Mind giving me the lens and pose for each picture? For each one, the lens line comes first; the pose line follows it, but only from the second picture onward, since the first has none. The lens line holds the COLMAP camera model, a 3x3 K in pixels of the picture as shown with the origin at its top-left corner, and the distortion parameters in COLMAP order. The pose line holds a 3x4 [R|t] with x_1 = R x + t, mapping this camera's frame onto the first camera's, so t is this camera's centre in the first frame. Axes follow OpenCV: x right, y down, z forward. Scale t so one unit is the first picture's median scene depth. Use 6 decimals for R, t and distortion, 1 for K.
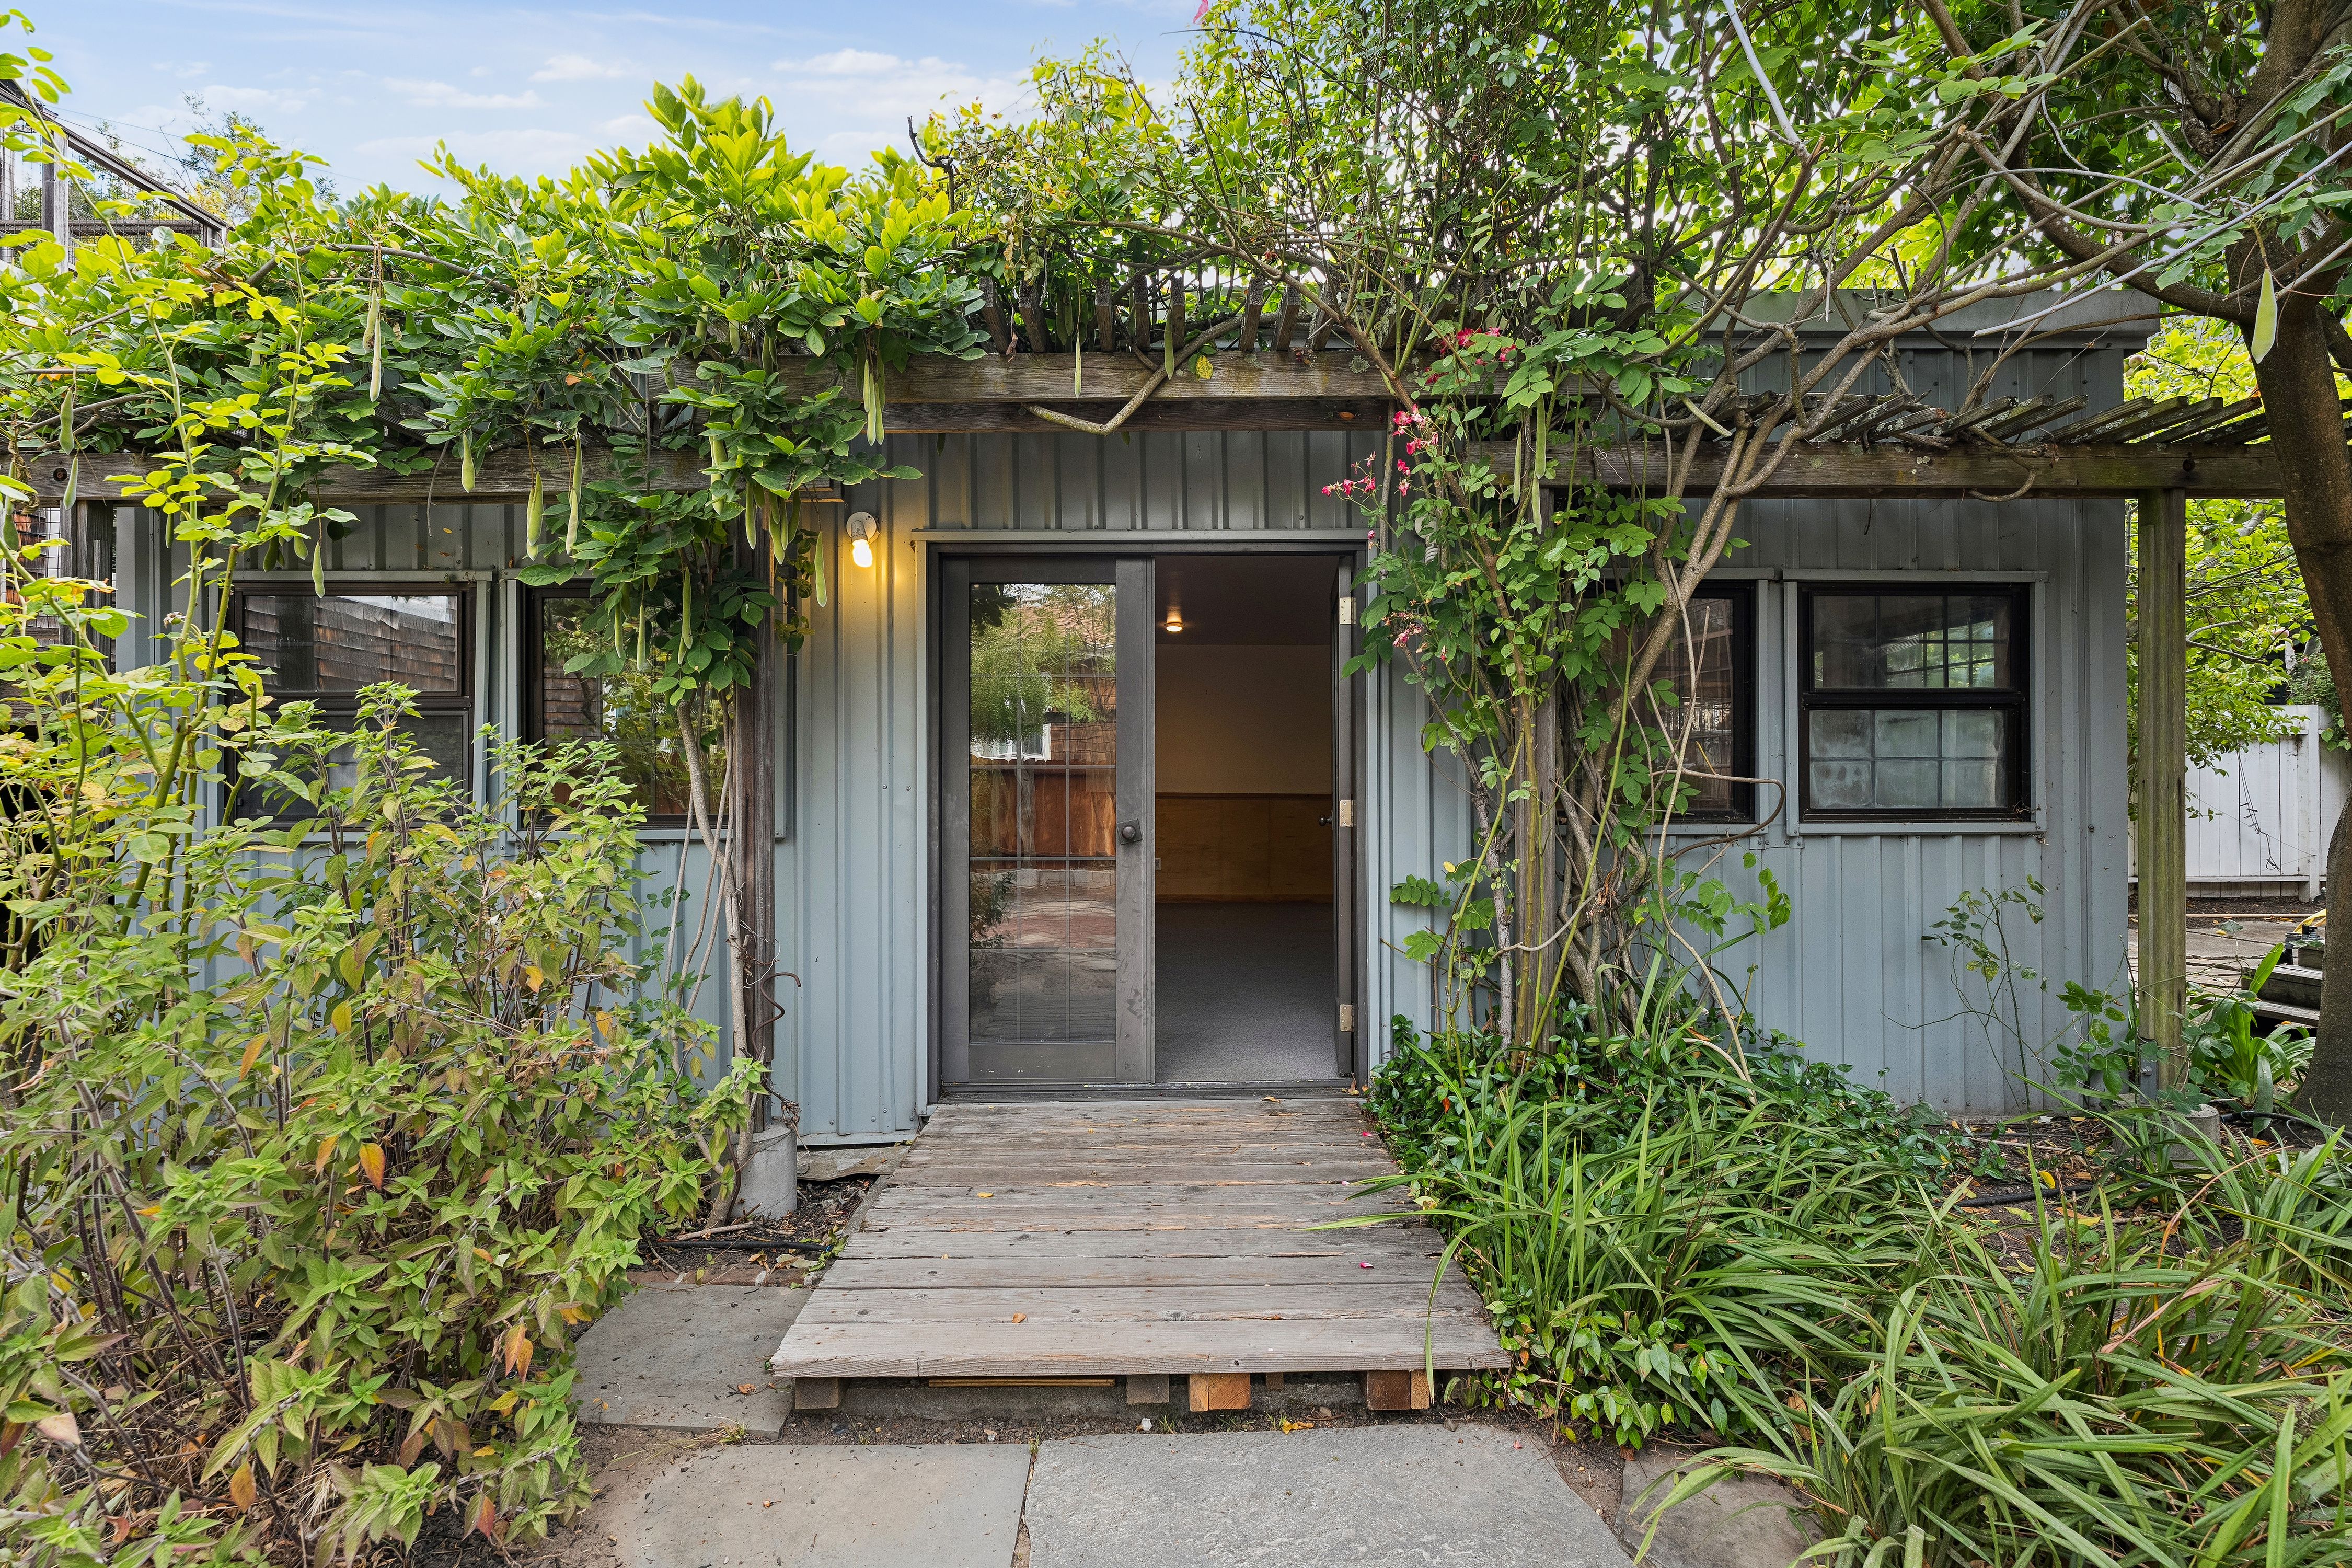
lens RADIAL K [[994.2, 0, 1175.5], [0, 994.2, 770.9], [0, 0, 1]] dist [0.000474, 0.000036]
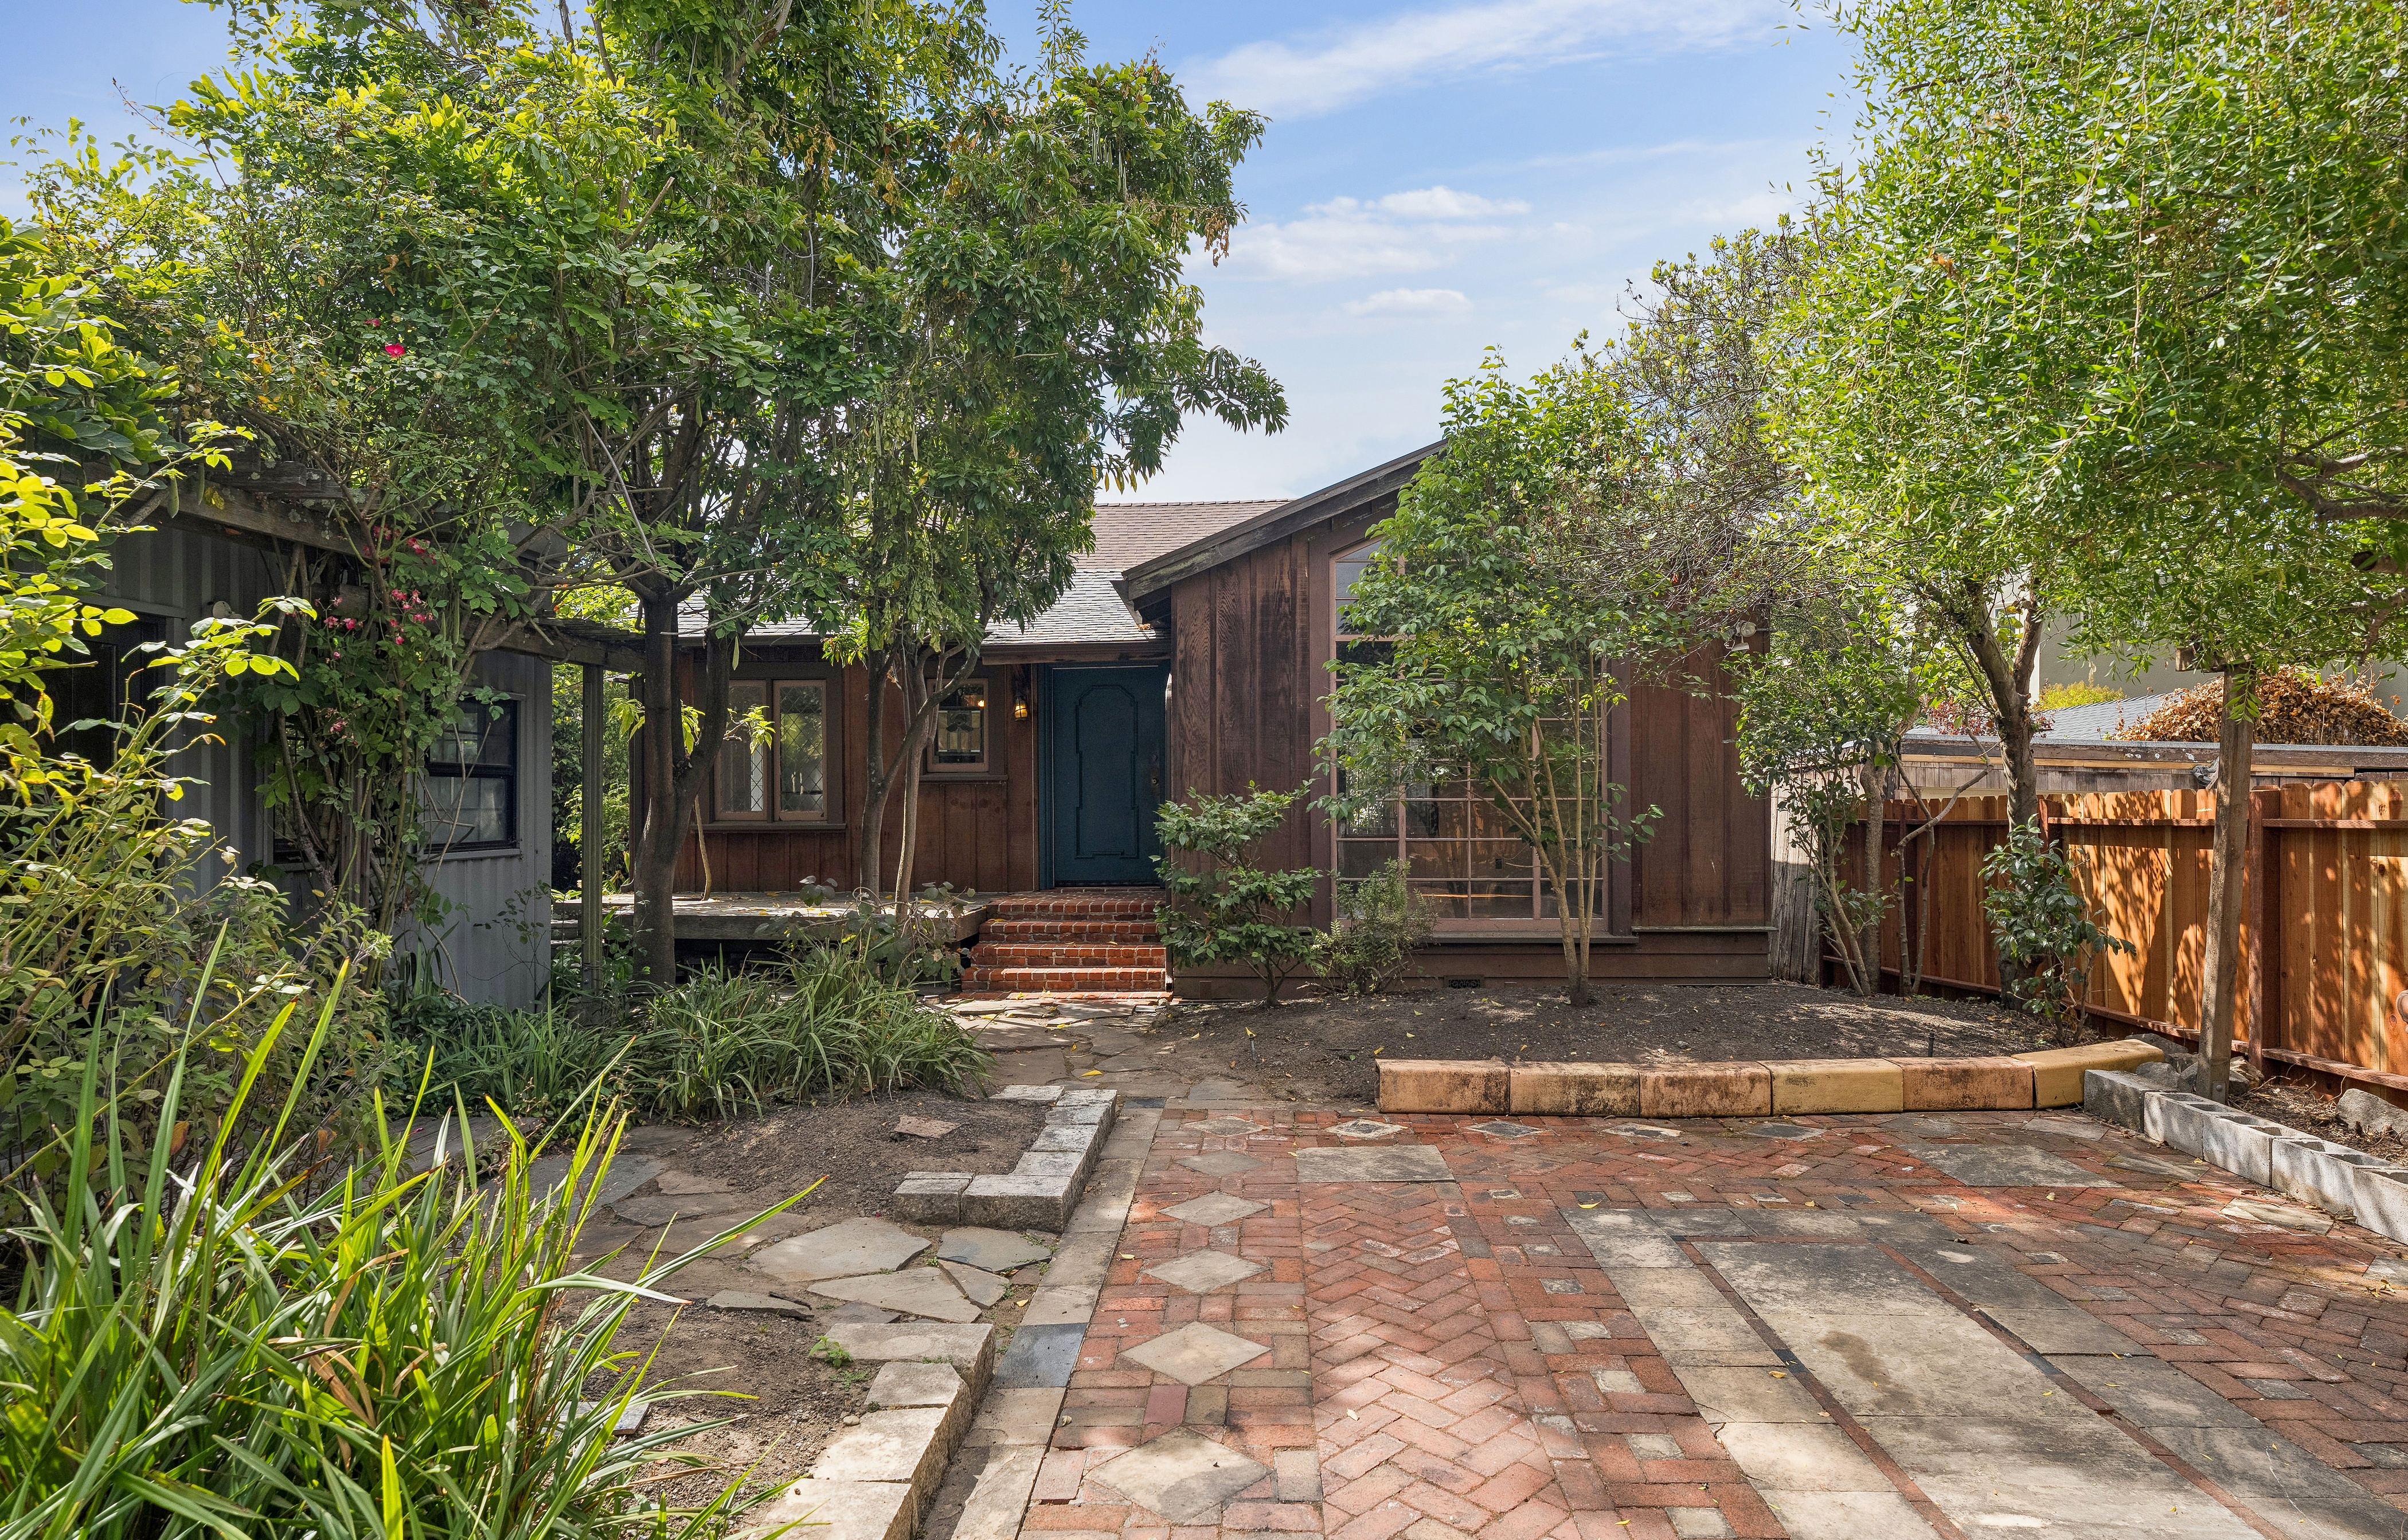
lens RADIAL K [[1297.3, 0, 1221.3], [0, 1297.3, 806.6], [0, 0, 1]] dist [-0.001813, -0.000304]
pose [[0.057930, -0.002776, 0.998317, -1.456378], [-0.003196, 0.999990, 0.002966, -0.029604], [-0.998316, -0.003363, 0.057920, -0.334683]]
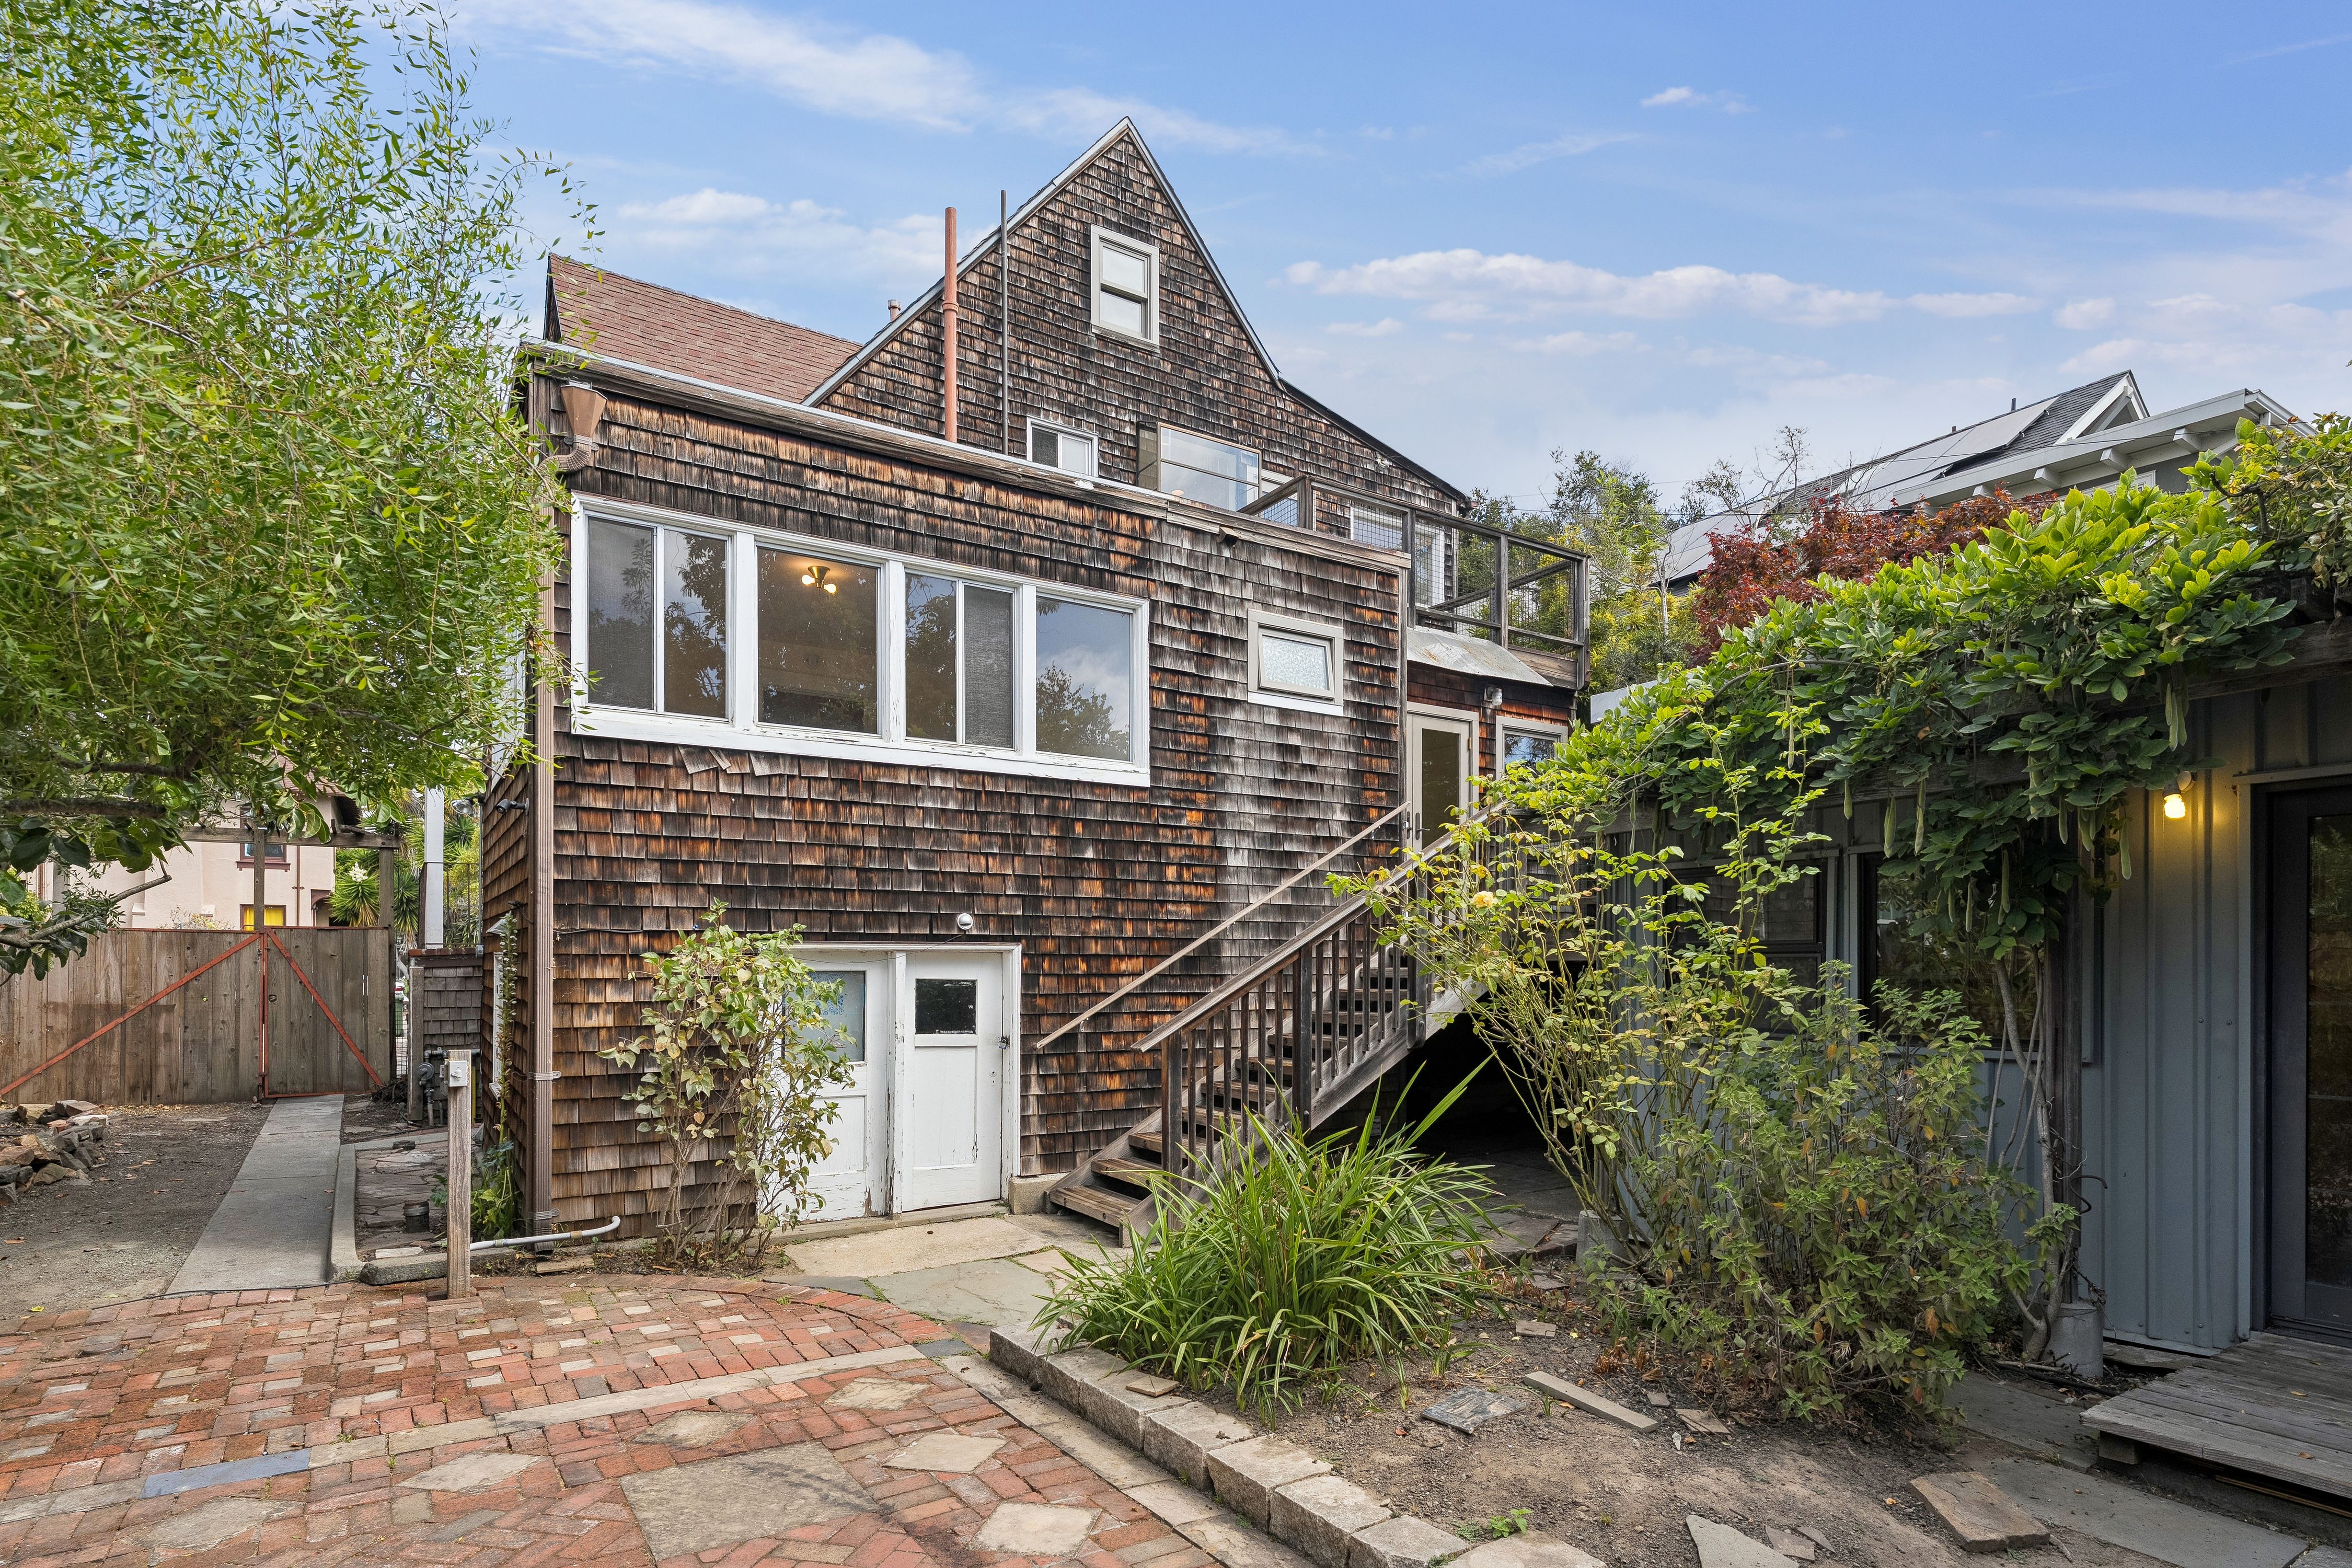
lens RADIAL K [[1224.5, 0, 1184.6], [0, 1224.5, 973.1], [0, 0, 1]] dist [0.001691, -0.001578]
pose [[0.530781, 0.003134, -0.847503, 0.286877], [0.000166, 0.999993, 0.003802, -0.048027], [0.847509, -0.002159, 0.530777, -0.733490]]
